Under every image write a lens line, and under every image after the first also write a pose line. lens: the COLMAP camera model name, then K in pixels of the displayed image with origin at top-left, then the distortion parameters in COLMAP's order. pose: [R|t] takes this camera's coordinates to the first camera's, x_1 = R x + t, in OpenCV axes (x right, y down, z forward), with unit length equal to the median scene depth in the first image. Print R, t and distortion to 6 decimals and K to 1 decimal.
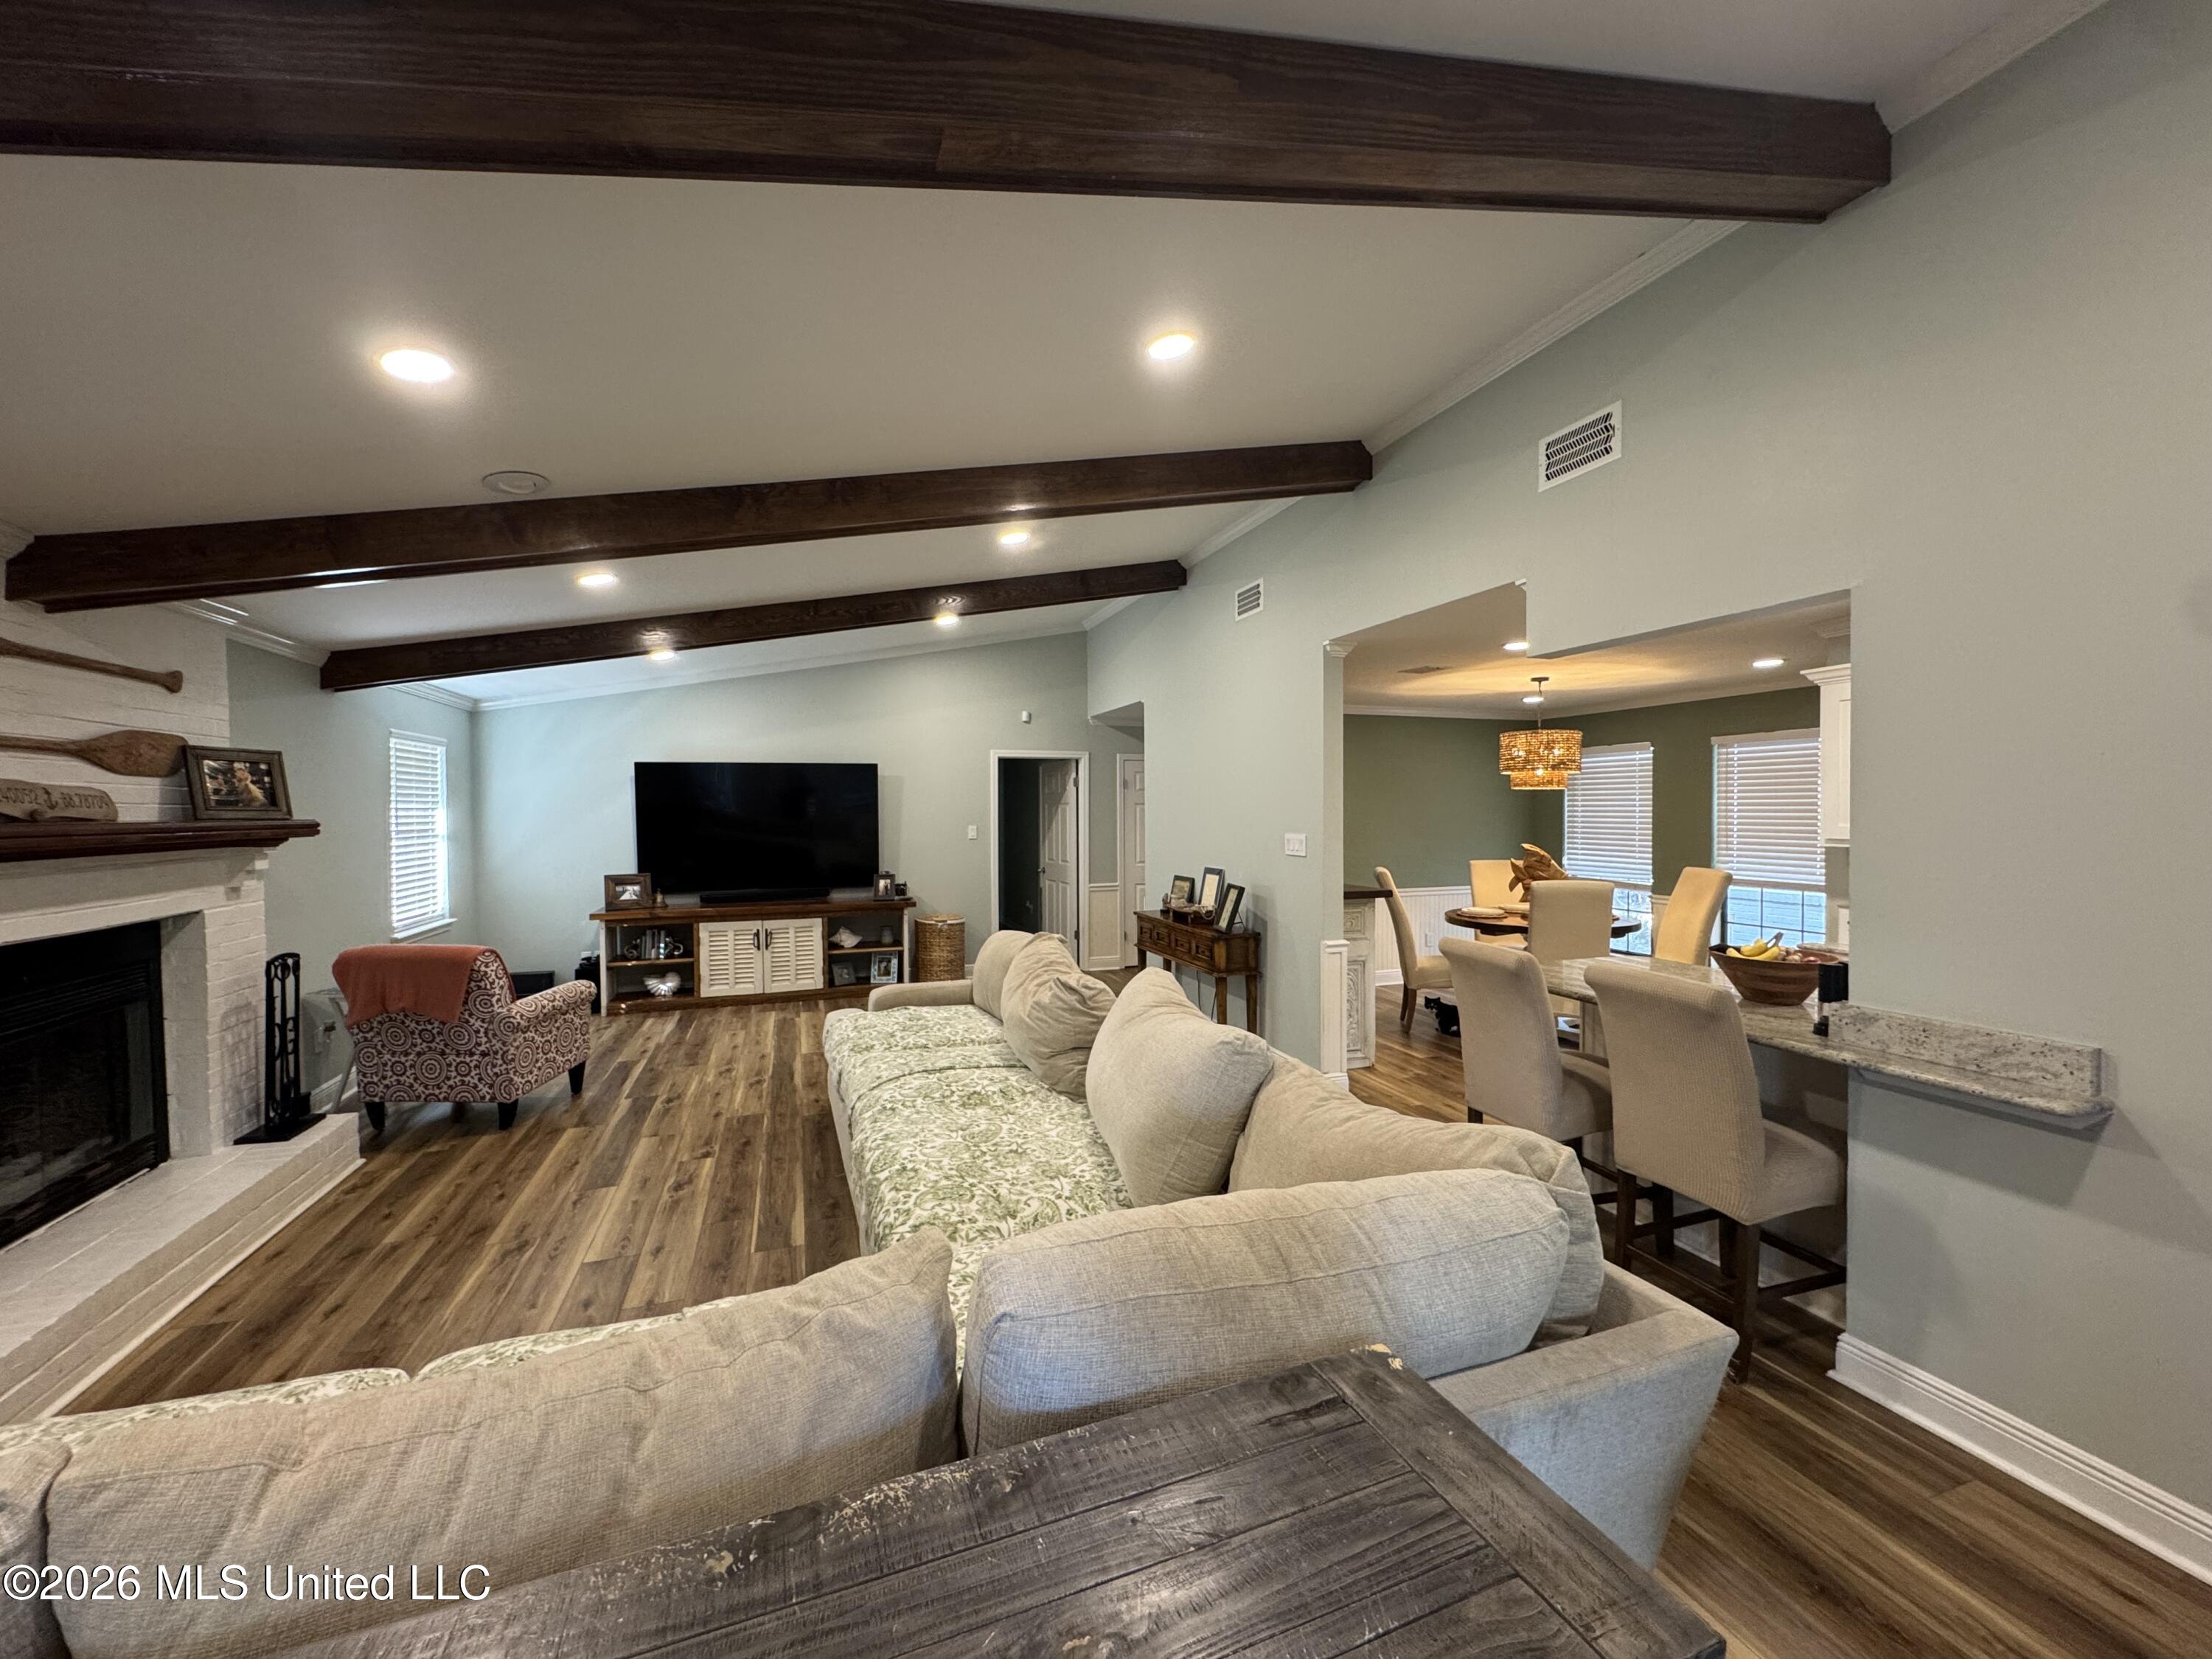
lens RADIAL K [[878.0, 0, 1105.9], [0, 878.0, 821.5], [0, 0, 1]] dist [-0.005169, 0.001102]
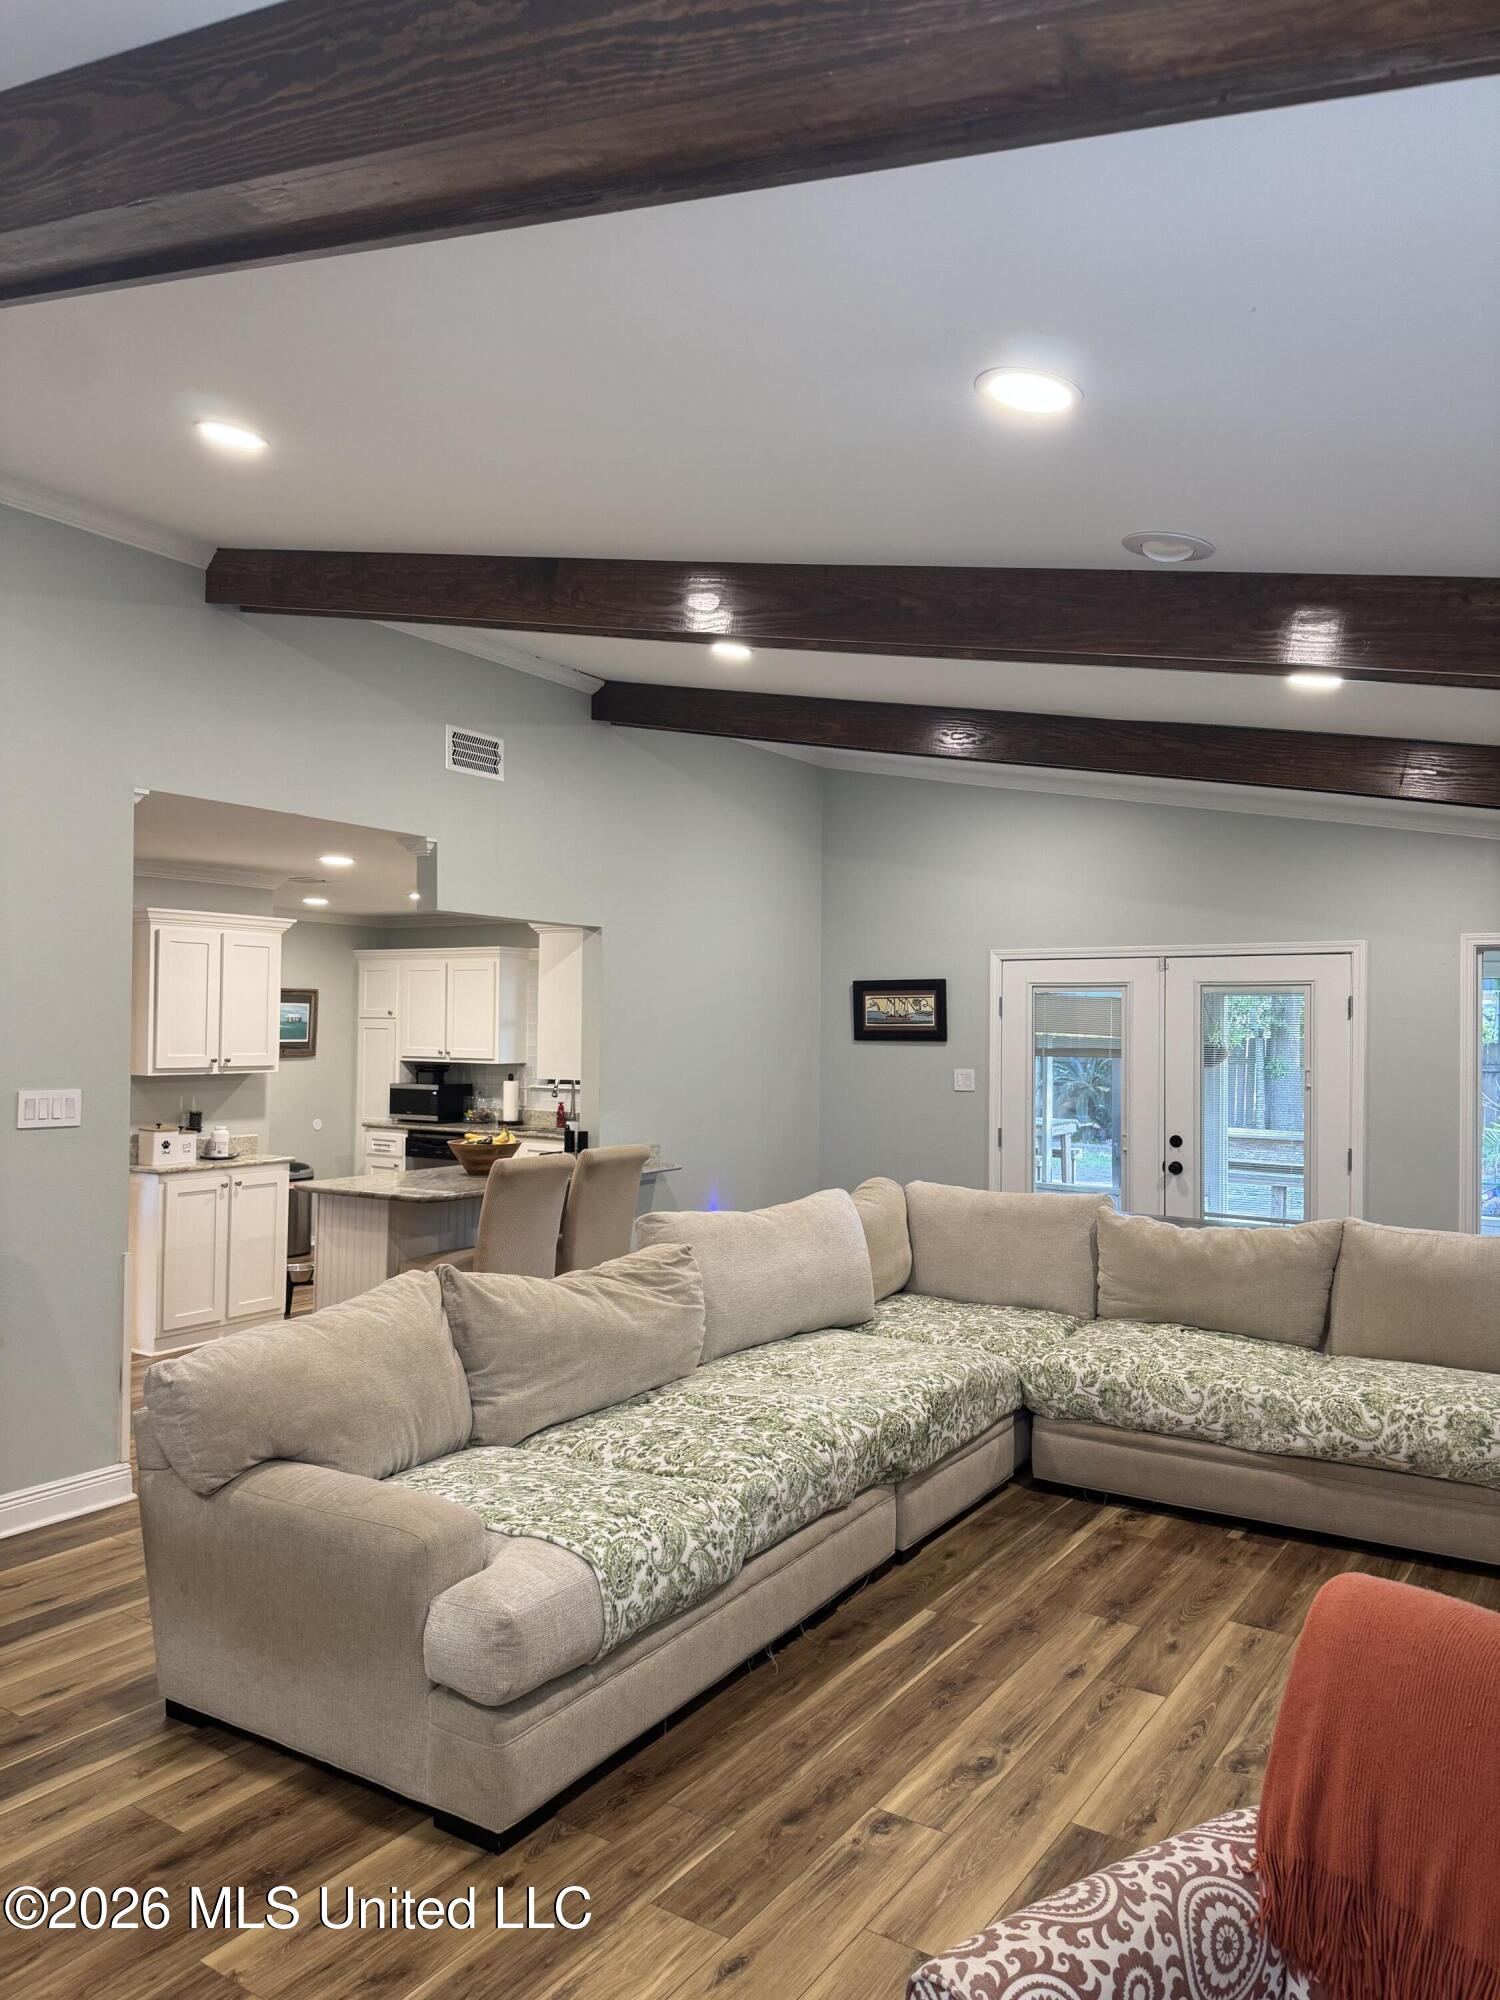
lens RADIAL K [[1394.6, 0, 768.7], [0, 1394.6, 996.7], [0, 0, 1]] dist [0.062323, -0.074547]
pose [[-0.612563, 0.018625, 0.790203, -1.159496], [0.001640, 0.999750, -0.022293, -0.037472], [-0.790420, -0.012360, -0.612440, 1.729432]]
